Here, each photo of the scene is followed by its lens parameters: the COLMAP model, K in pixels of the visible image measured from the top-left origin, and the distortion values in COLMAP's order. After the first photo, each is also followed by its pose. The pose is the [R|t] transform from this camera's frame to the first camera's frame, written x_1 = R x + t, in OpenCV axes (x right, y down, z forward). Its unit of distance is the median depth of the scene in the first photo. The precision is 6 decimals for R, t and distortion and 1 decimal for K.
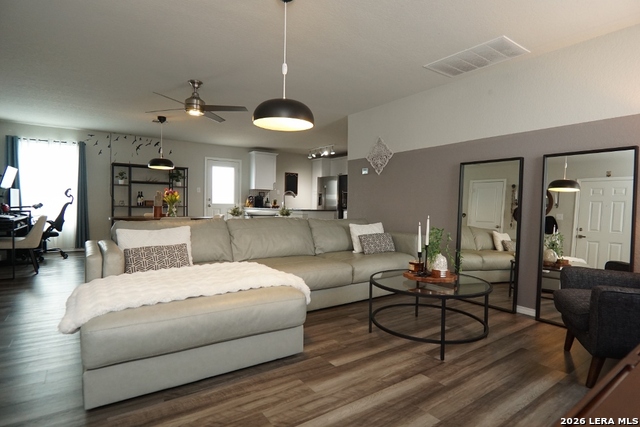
lens RADIAL K [[342.7, 0, 322.1], [0, 342.7, 217.2], [0, 0, 1]] dist [-0.028131, 0.002123]
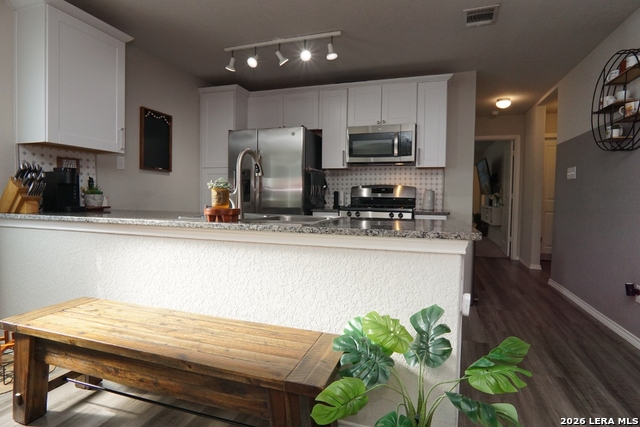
lens RADIAL K [[342.7, 0, 323.5], [0, 342.7, 208.2], [0, 0, 1]] dist [-0.028131, 0.002123]
pose [[0.808782, -0.025042, 0.587575, -0.166028], [0.020094, 0.999686, 0.014947, -0.030105], [-0.587765, -0.000282, 0.809032, 0.630446]]
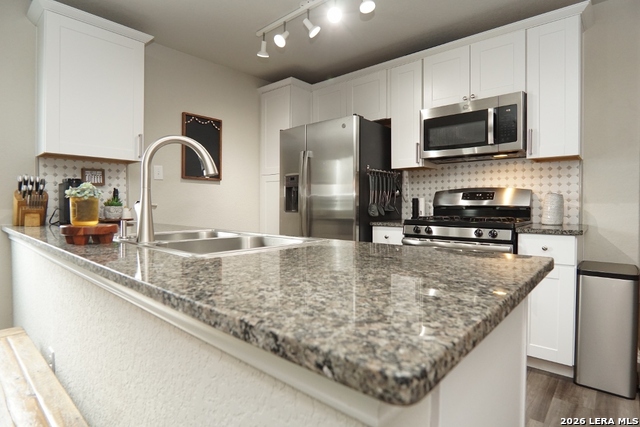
lens RADIAL K [[342.7, 0, 316.5], [0, 342.7, 212.5], [0, 0, 1]] dist [-0.028131, 0.002123]
pose [[0.975666, -0.019516, 0.218392, -0.056277], [0.021582, 0.999742, -0.007079, -0.030757], [-0.218197, 0.011620, 0.975836, 0.673497]]
